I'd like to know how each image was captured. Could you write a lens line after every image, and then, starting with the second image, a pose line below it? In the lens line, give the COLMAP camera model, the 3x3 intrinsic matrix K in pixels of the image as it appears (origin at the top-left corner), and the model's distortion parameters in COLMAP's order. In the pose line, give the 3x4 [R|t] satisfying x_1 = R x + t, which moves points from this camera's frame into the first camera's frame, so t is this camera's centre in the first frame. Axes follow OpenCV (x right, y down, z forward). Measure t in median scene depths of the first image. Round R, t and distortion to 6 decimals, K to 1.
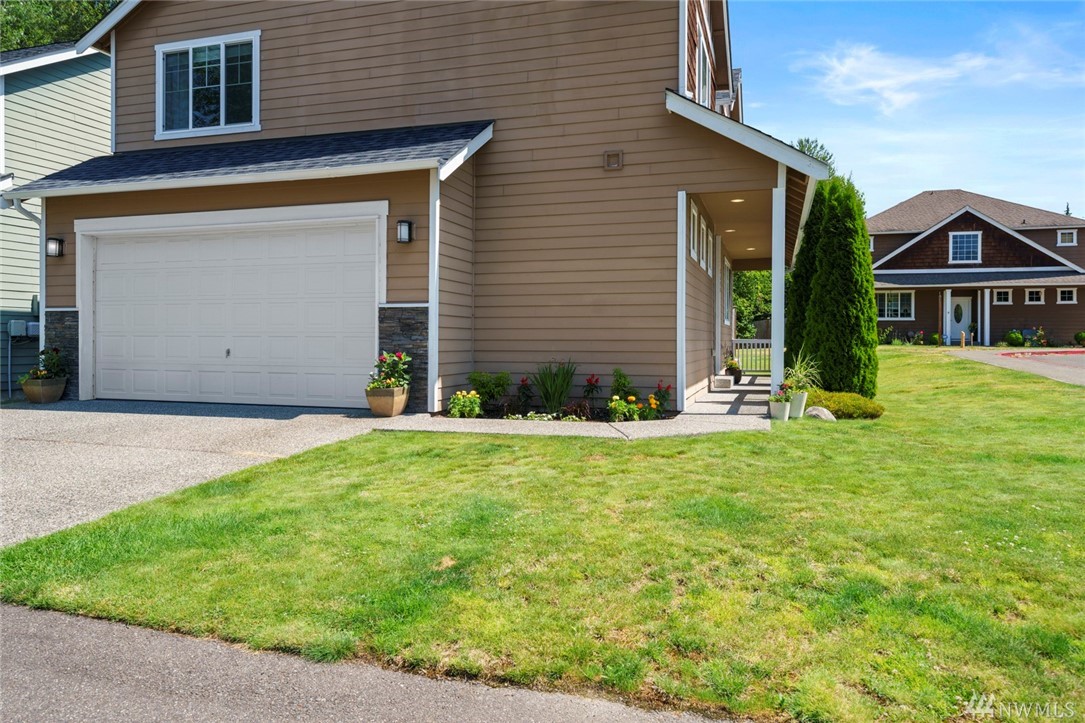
lens RADIAL K [[740.1, 0, 542.4], [0, 740.1, 347.7], [0, 0, 1]] dist [-0.001206, 0.003580]
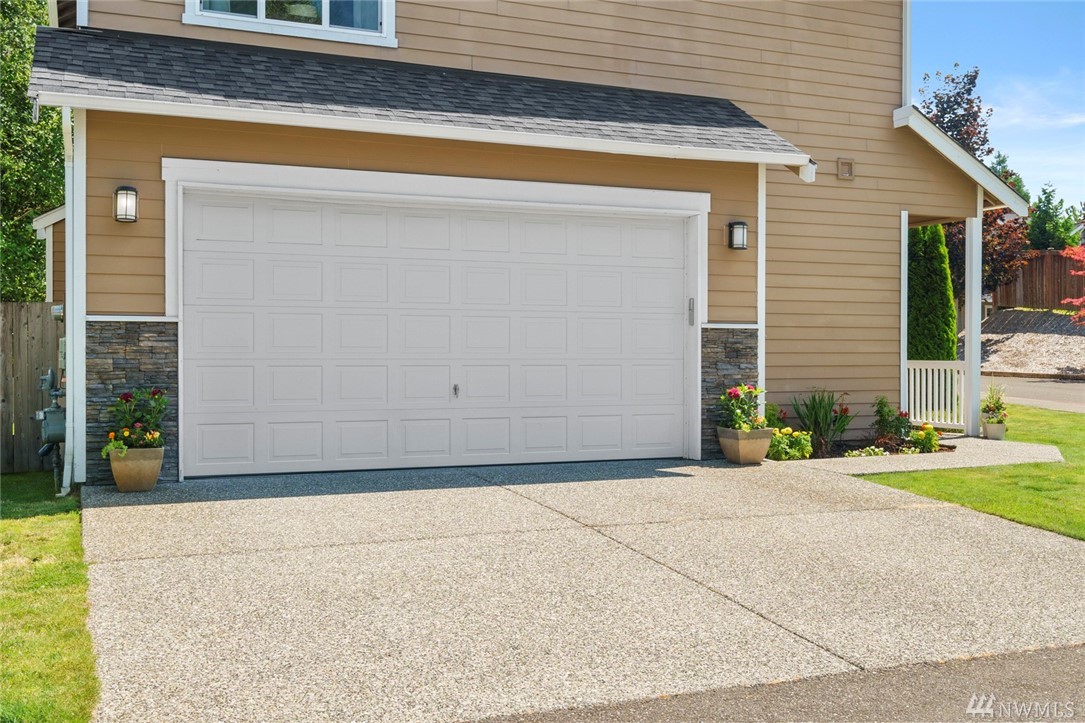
lens RADIAL K [[1092.9, 0, 542.5], [0, 1092.9, 361.5], [0, 0, 1]] dist [-0.000507, -0.001574]
pose [[0.759590, -0.008459, 0.650347, -1.065692], [0.007563, 0.999963, 0.004172, -0.023970], [-0.650358, 0.001750, 0.759626, 0.219163]]
